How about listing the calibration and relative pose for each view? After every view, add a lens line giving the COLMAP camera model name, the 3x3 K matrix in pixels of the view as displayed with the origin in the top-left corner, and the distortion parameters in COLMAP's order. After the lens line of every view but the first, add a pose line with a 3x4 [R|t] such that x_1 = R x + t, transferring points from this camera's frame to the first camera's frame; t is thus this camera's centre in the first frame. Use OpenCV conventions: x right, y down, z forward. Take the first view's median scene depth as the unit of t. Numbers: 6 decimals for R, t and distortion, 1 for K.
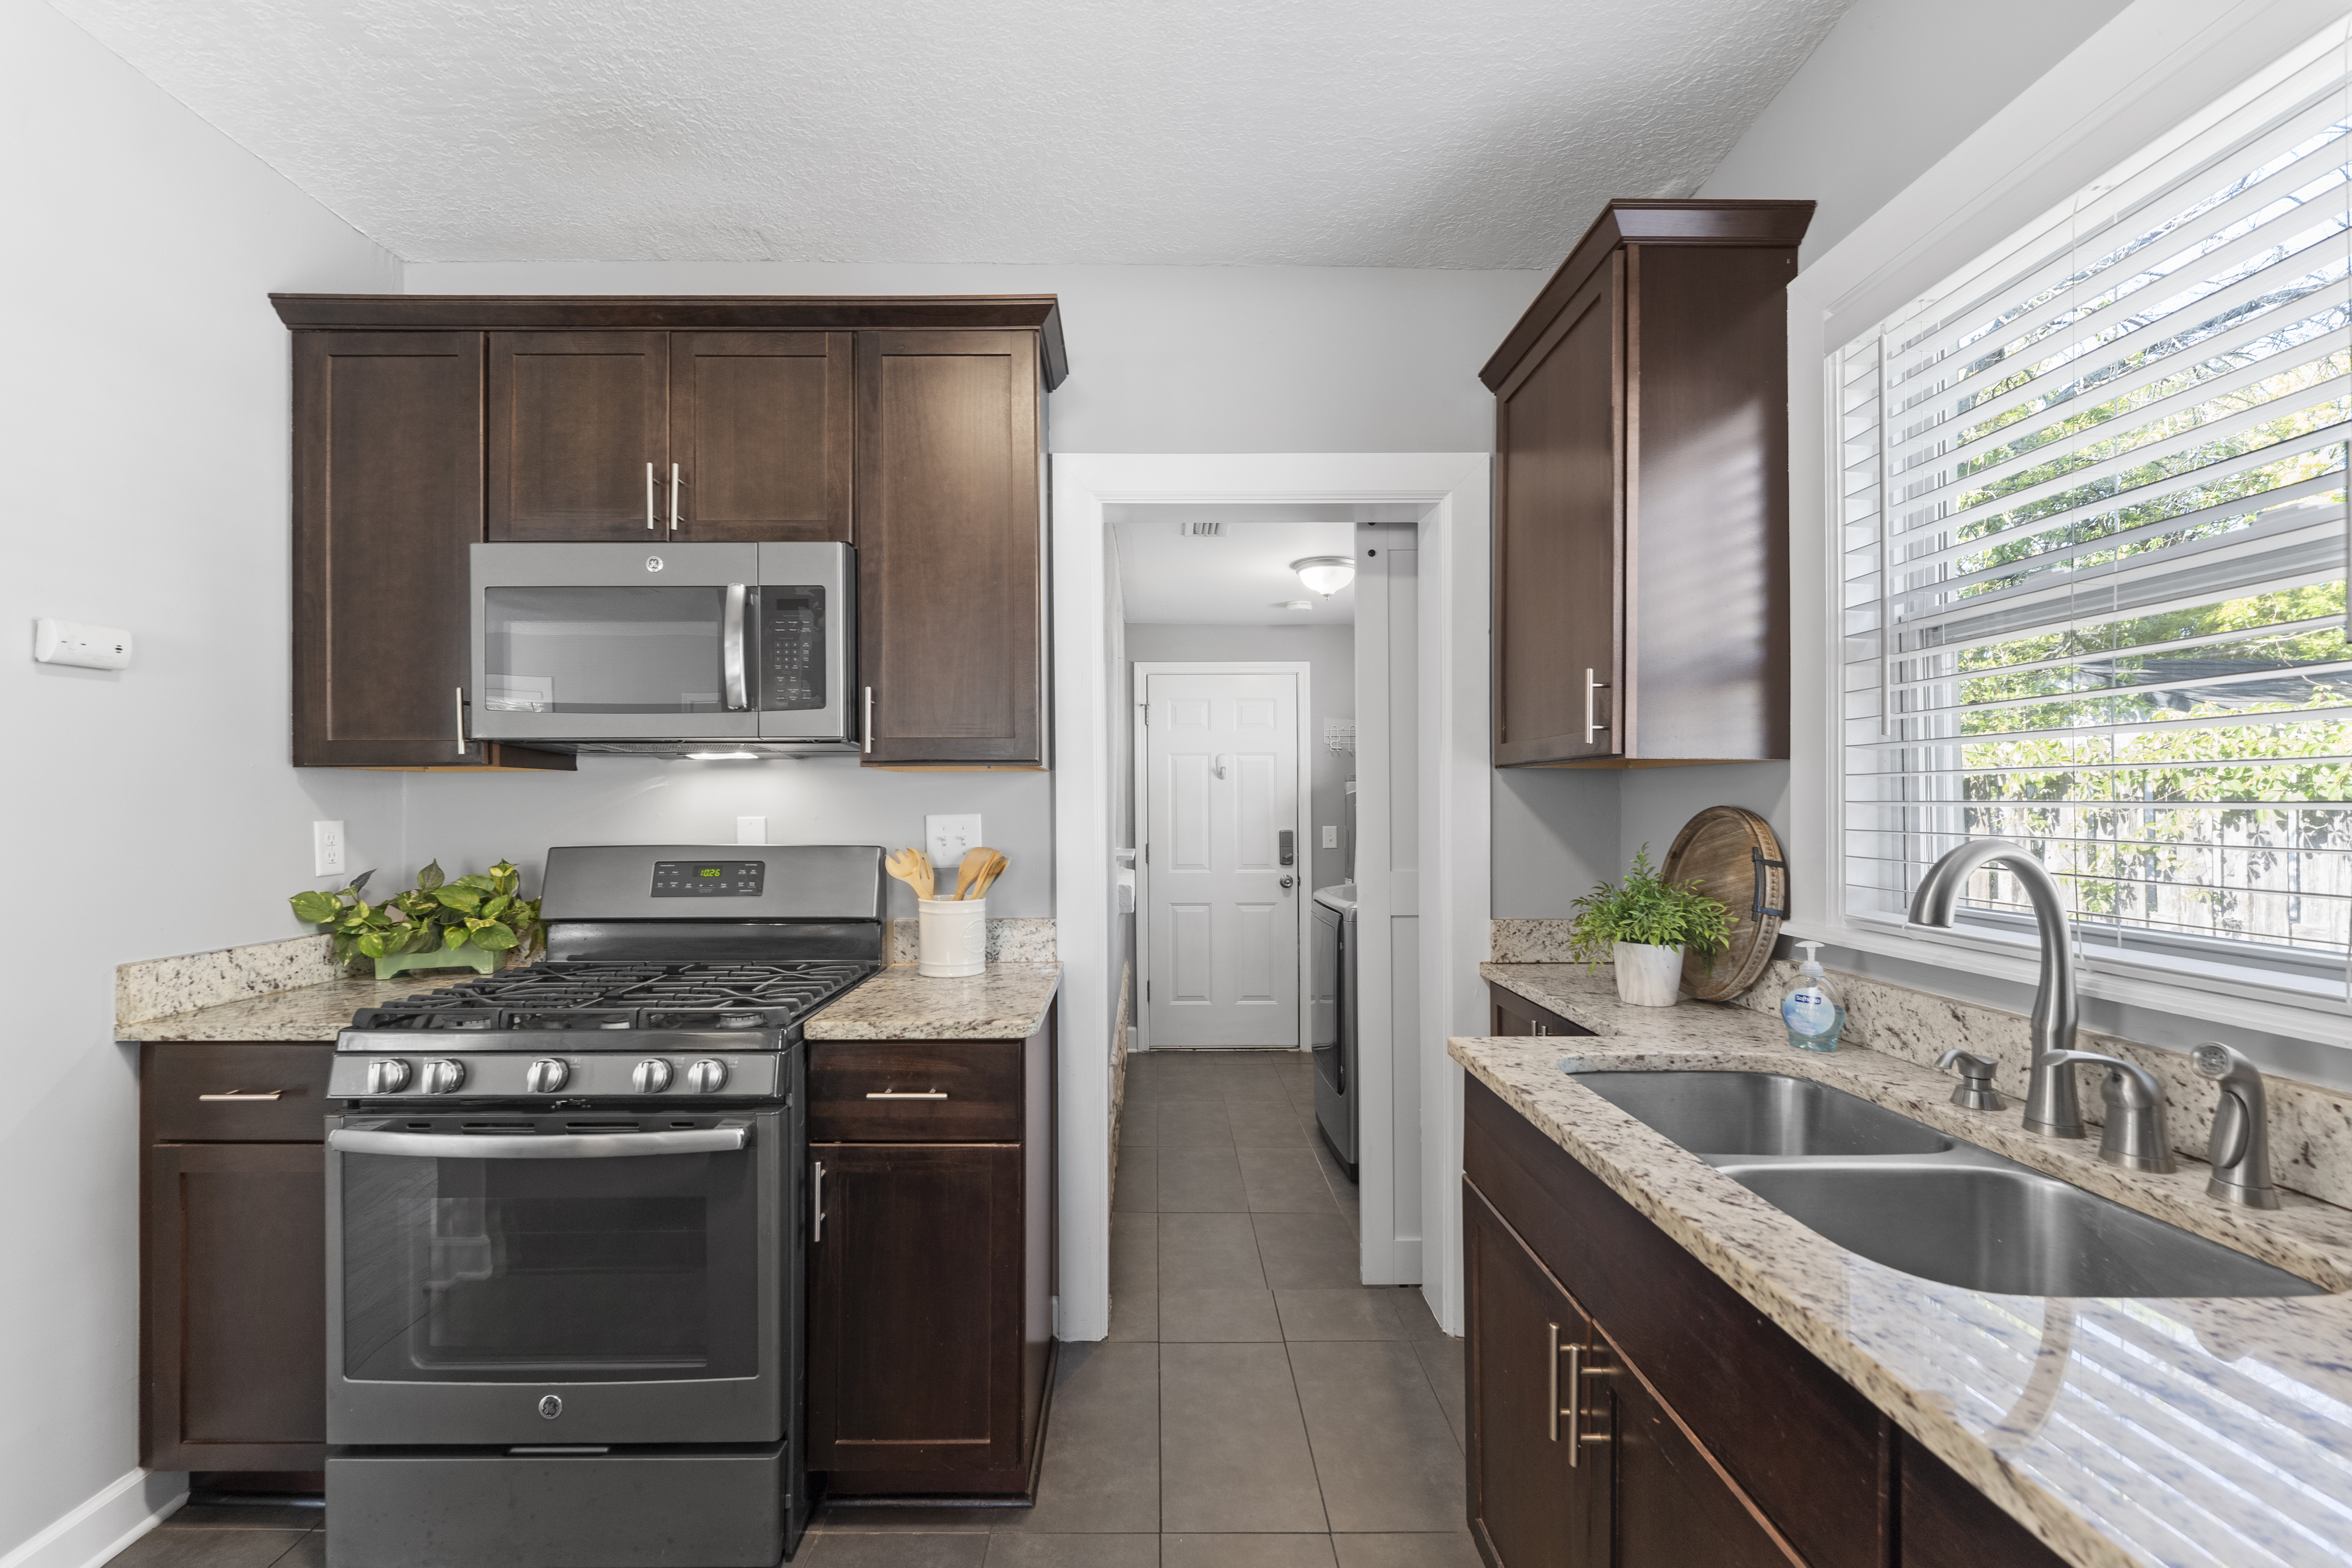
lens RADIAL K [[965.8, 0, 1168.7], [0, 965.8, 807.7], [0, 0, 1]] dist [-0.000701, -0.000050]
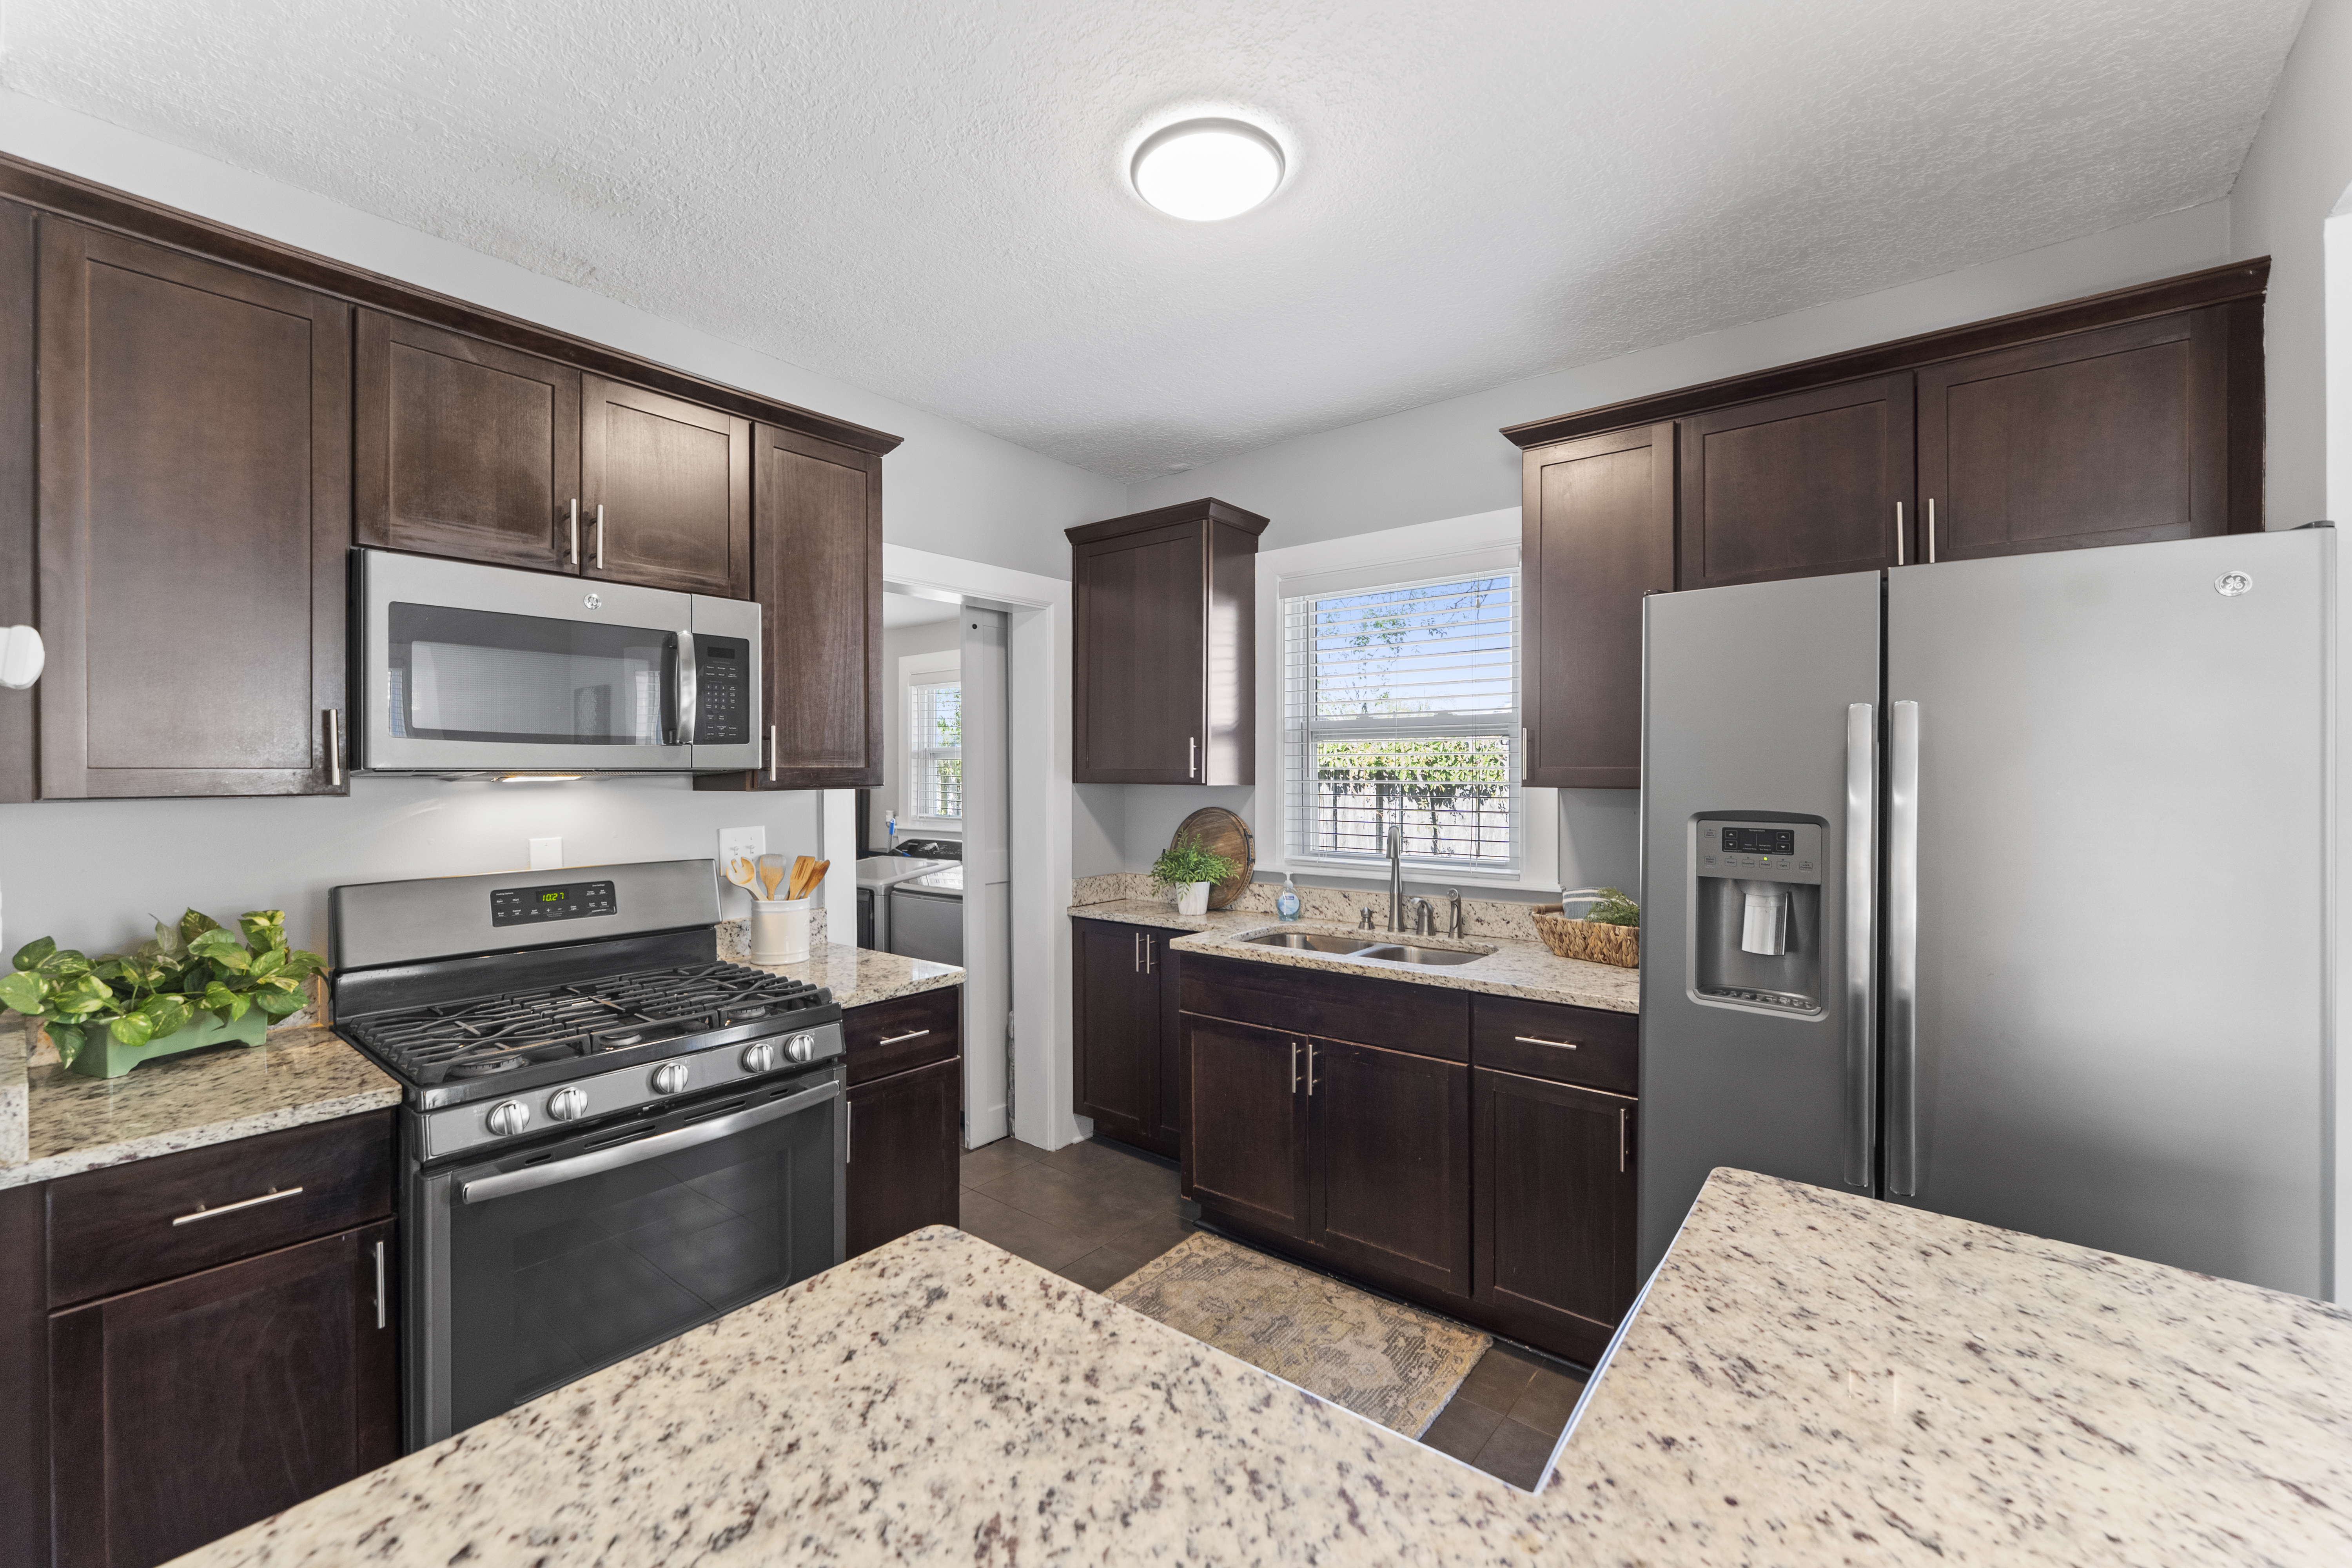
lens RADIAL K [[946.8, 0, 1166.0], [0, 946.8, 790.2], [0, 0, 1]] dist [-0.002108, -0.000179]
pose [[0.639601, -0.012485, 0.768606, -0.954288], [0.002967, 0.999901, 0.013773, -0.063323], [-0.768701, -0.006529, 0.639574, -0.130831]]
